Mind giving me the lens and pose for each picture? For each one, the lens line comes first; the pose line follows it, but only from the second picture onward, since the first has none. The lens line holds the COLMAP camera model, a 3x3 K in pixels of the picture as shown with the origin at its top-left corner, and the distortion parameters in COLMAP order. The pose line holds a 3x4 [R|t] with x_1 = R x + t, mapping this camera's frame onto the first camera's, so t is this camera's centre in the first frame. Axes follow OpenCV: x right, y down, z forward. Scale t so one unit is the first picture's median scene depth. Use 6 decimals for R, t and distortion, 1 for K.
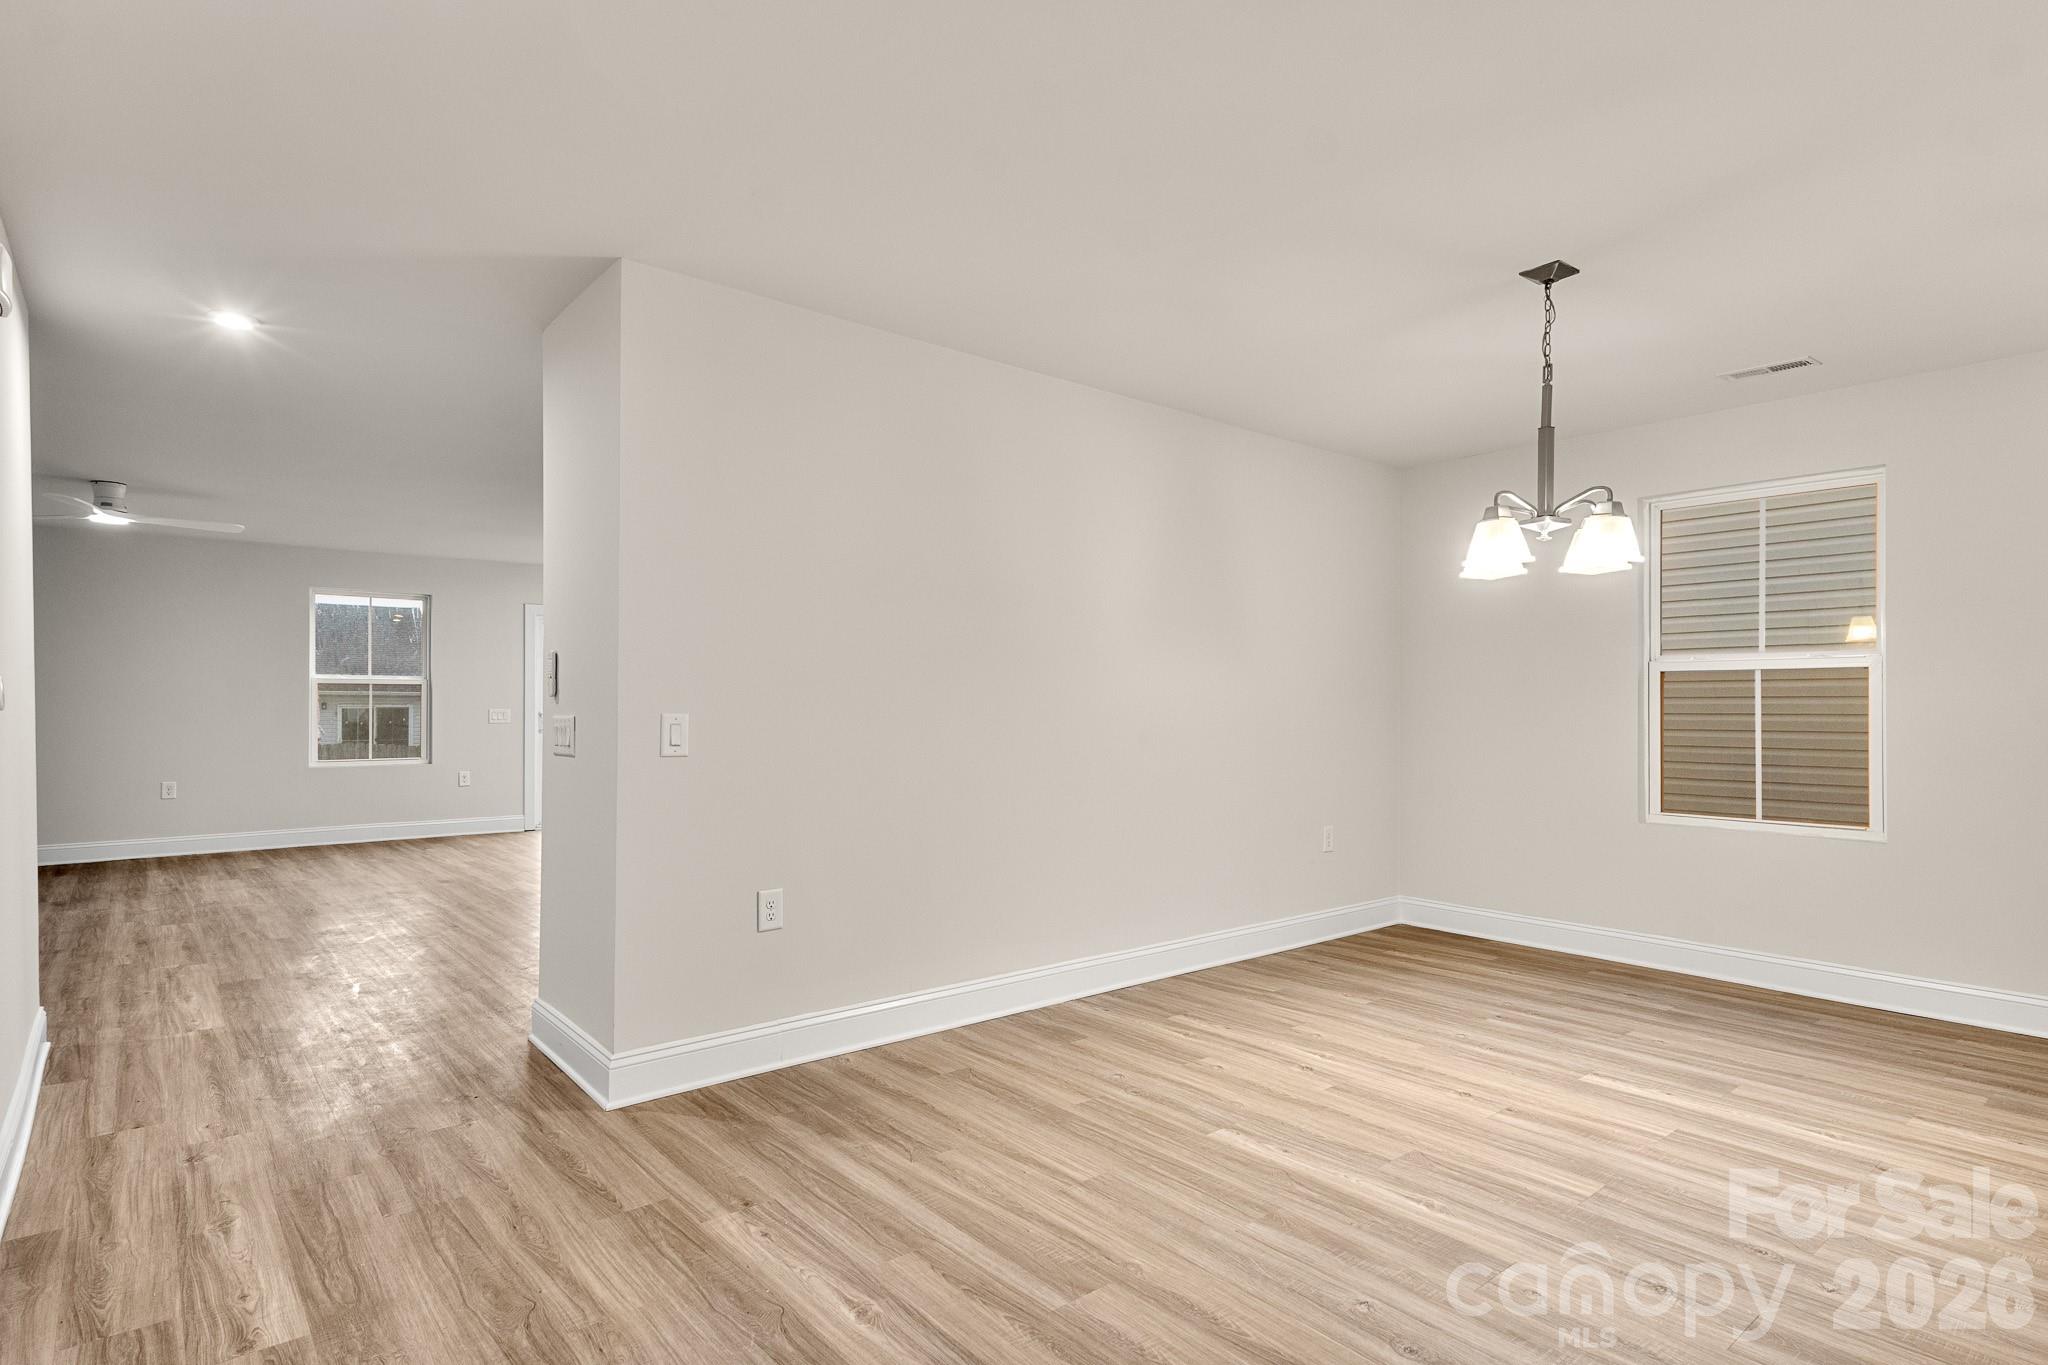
lens RADIAL K [[1062.1, 0, 1023.3], [0, 1062.1, 689.8], [0, 0, 1]] dist [0.019685, -0.002619]
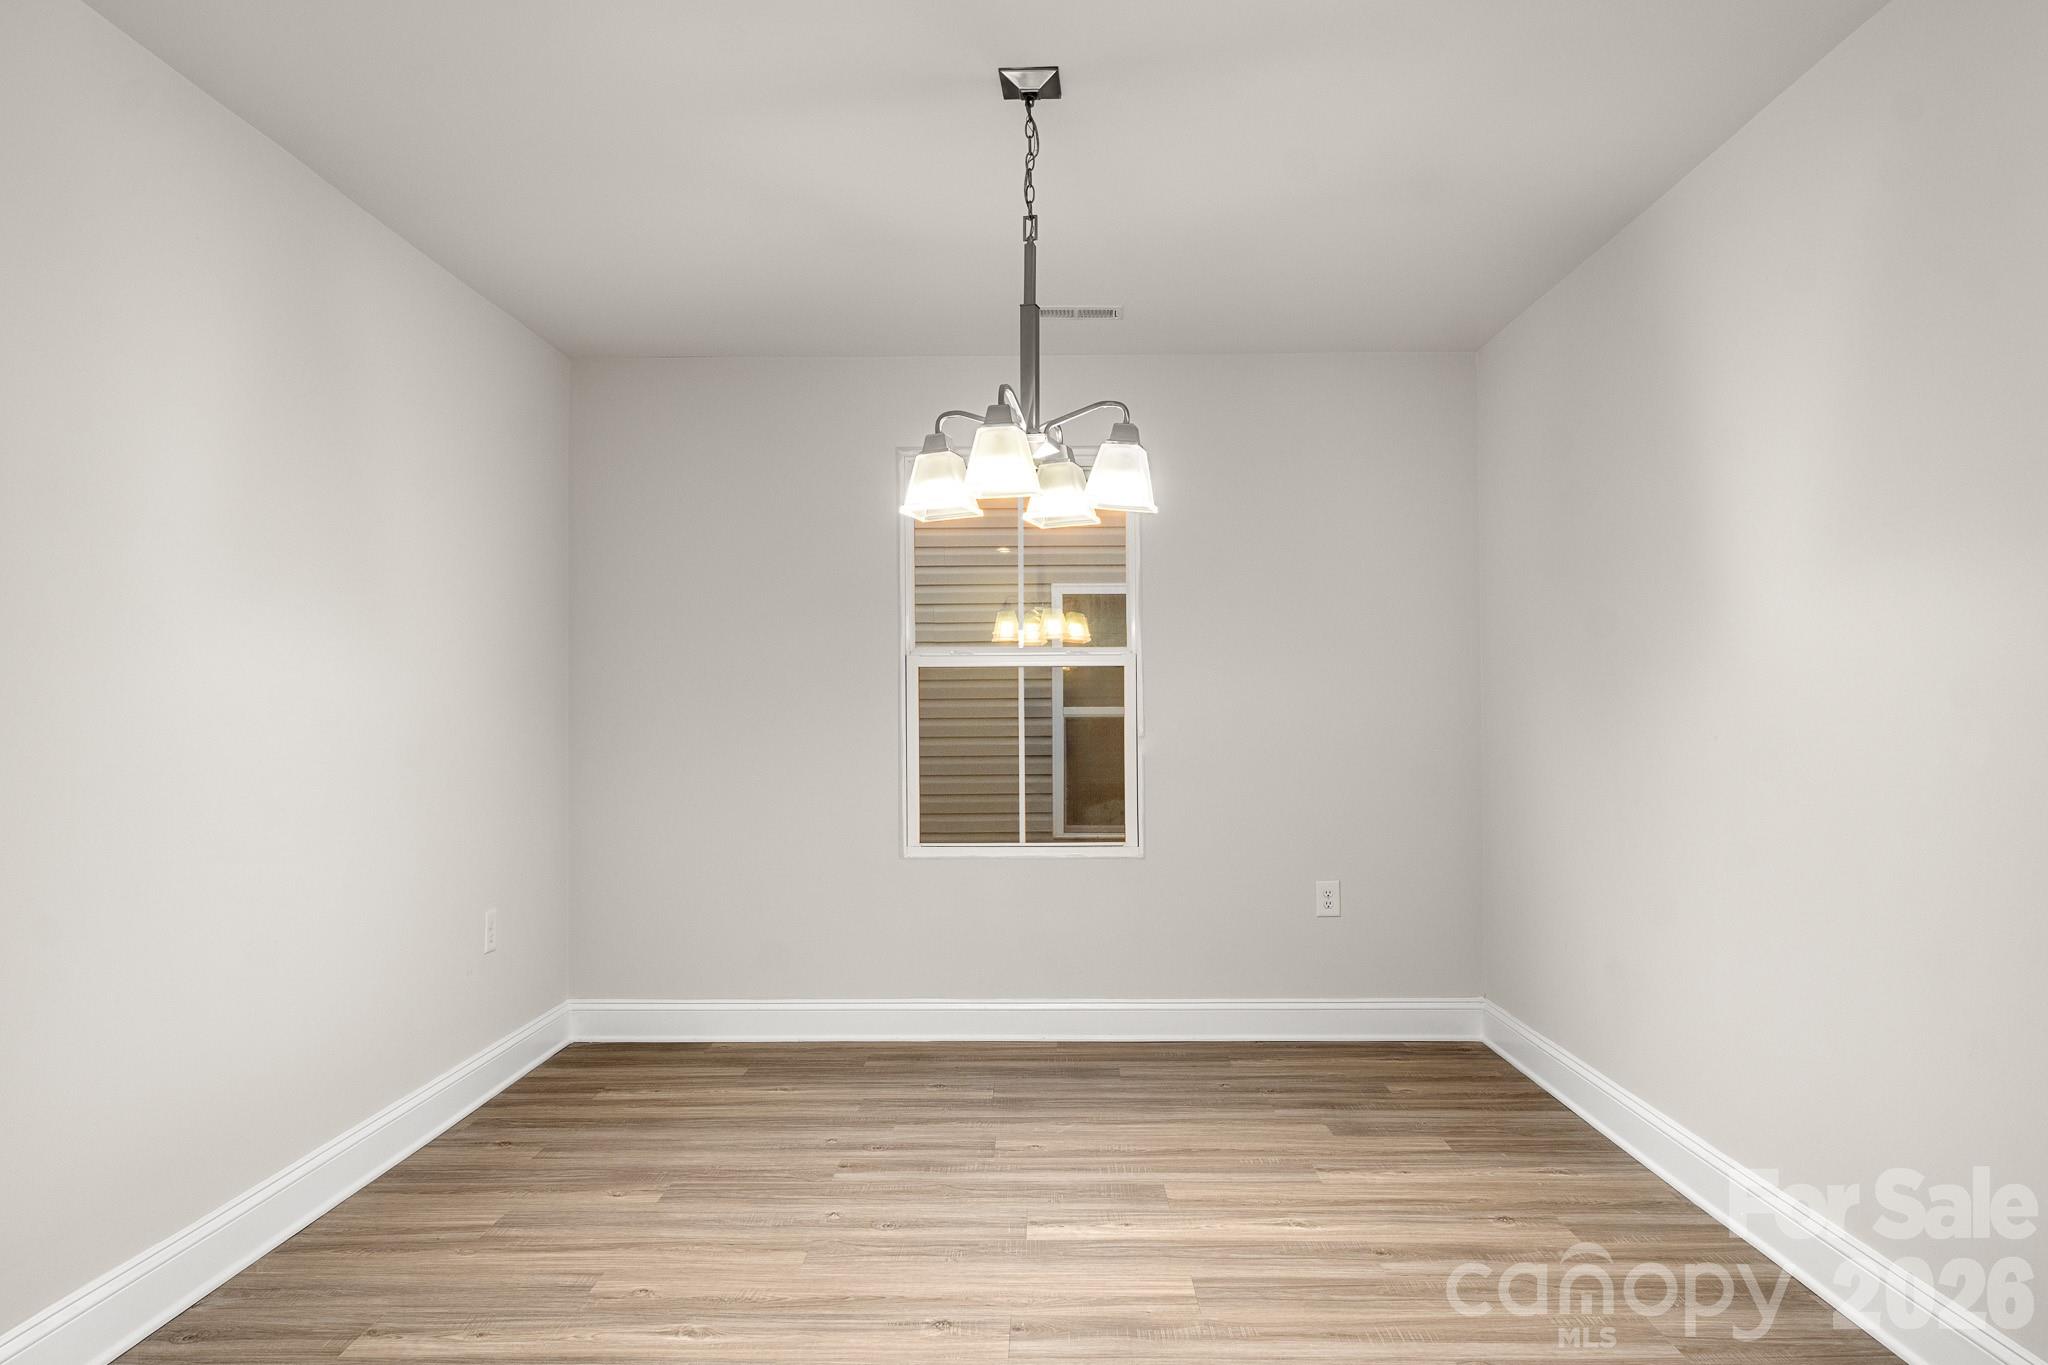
lens RADIAL K [[1315.9, 0, 1016.2], [0, 1315.9, 681.3], [0, 0, 1]] dist [0.012706, -0.000902]
pose [[0.656053, 0.008671, 0.754665, -0.148914], [-0.001624, 0.999948, -0.010078, 0.004217], [-0.754713, 0.005386, 0.656033, 0.437397]]
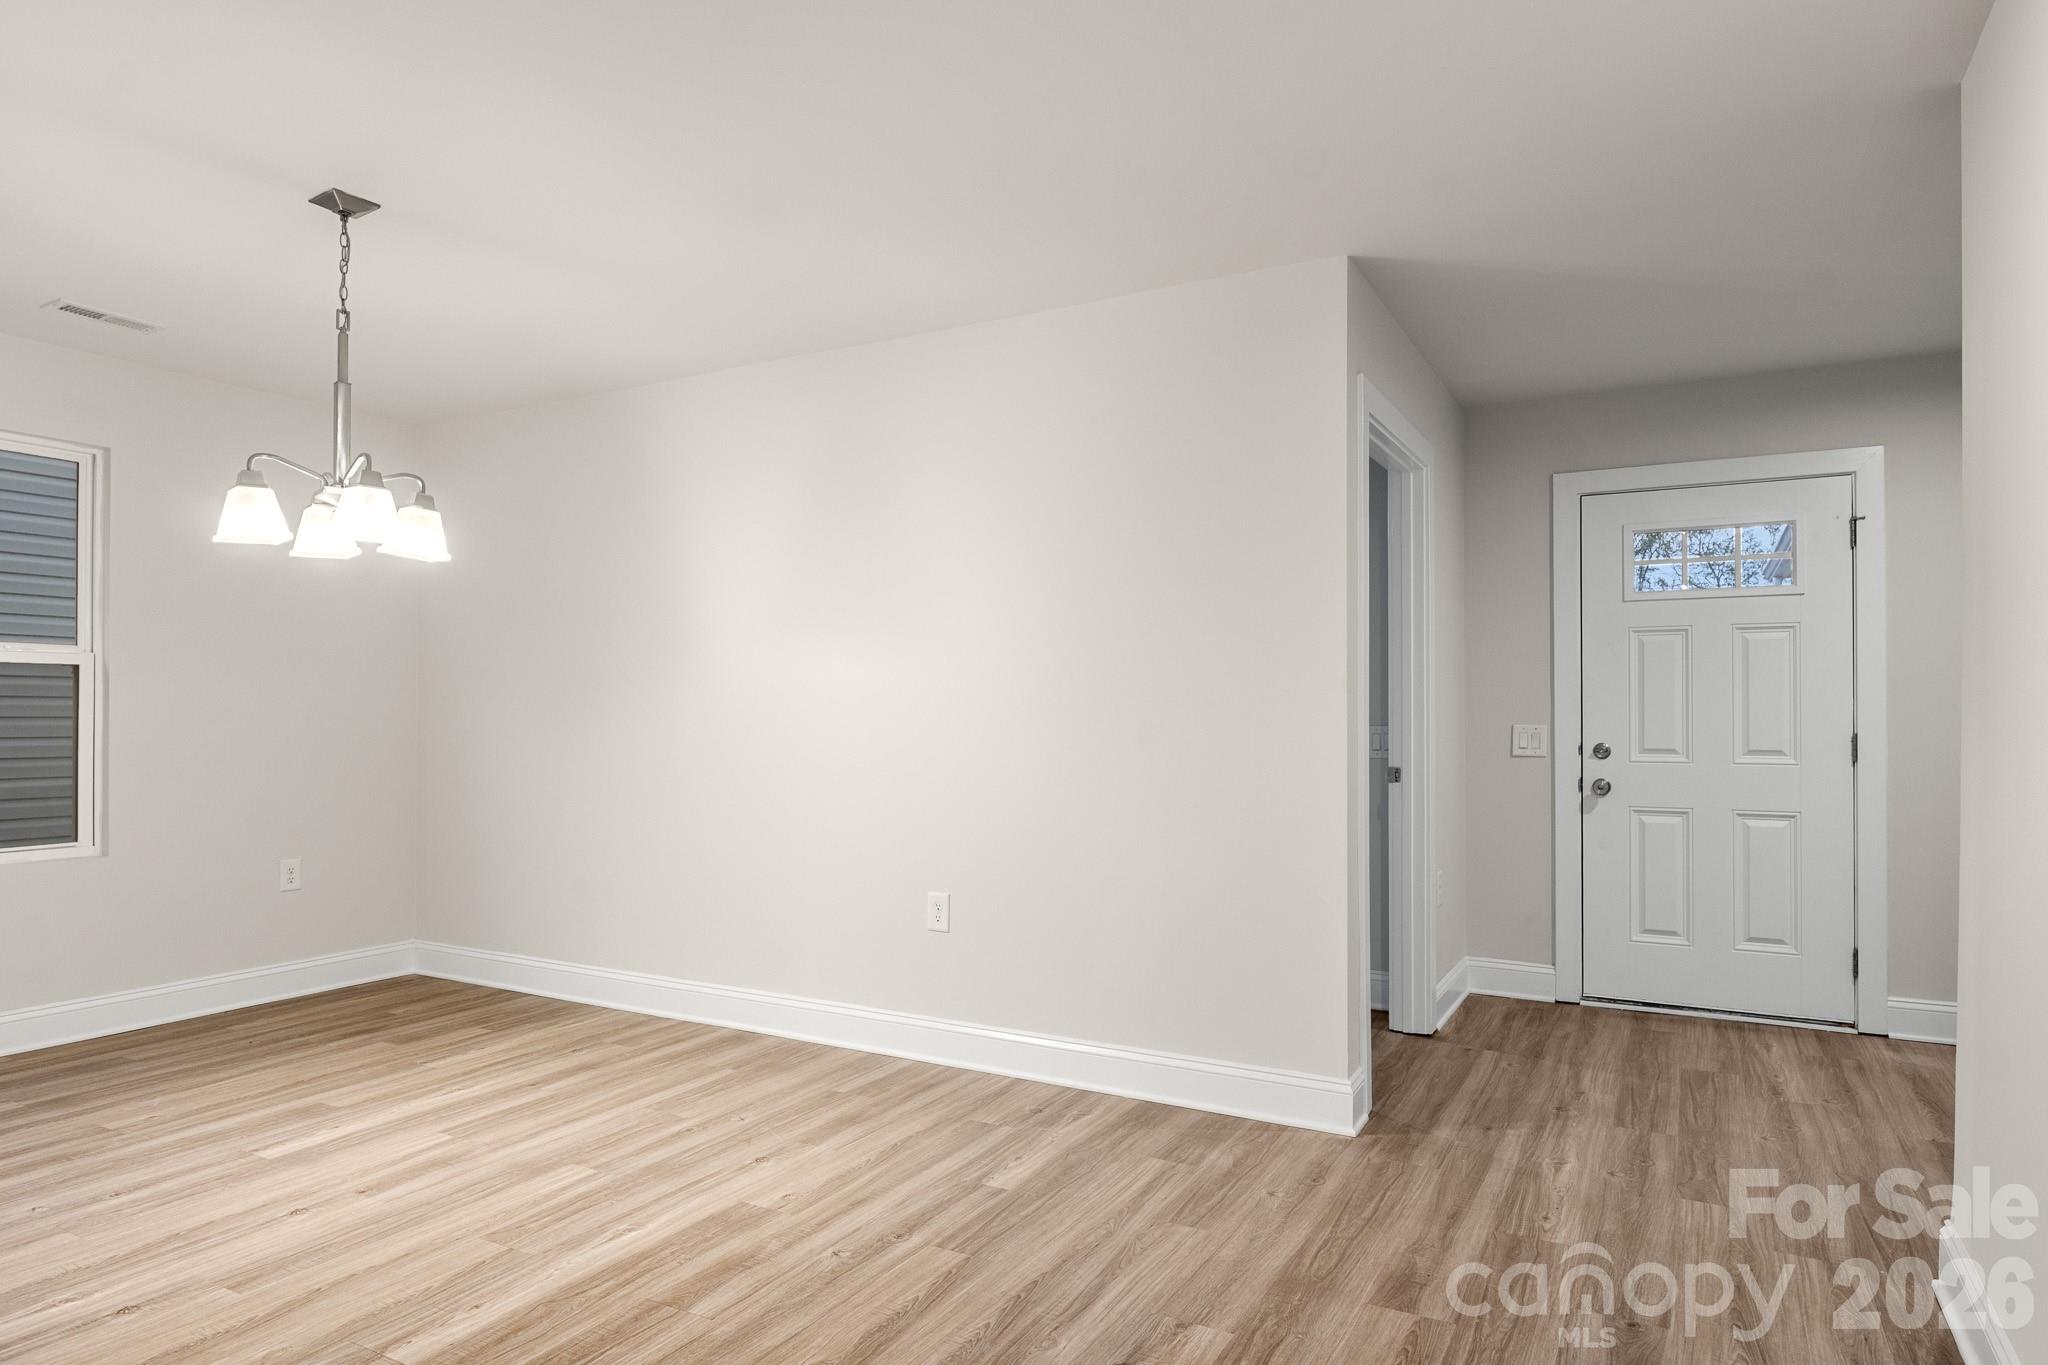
lens RADIAL K [[1219.9, 0, 1028.3], [0, 1219.9, 696.6], [0, 0, 1]] dist [-0.003641, 0.000439]
pose [[-0.358123, 0.005413, 0.933659, -0.589072], [-0.017362, 0.999772, -0.012456, 0.005674], [-0.933513, -0.020671, -0.357947, 0.806021]]
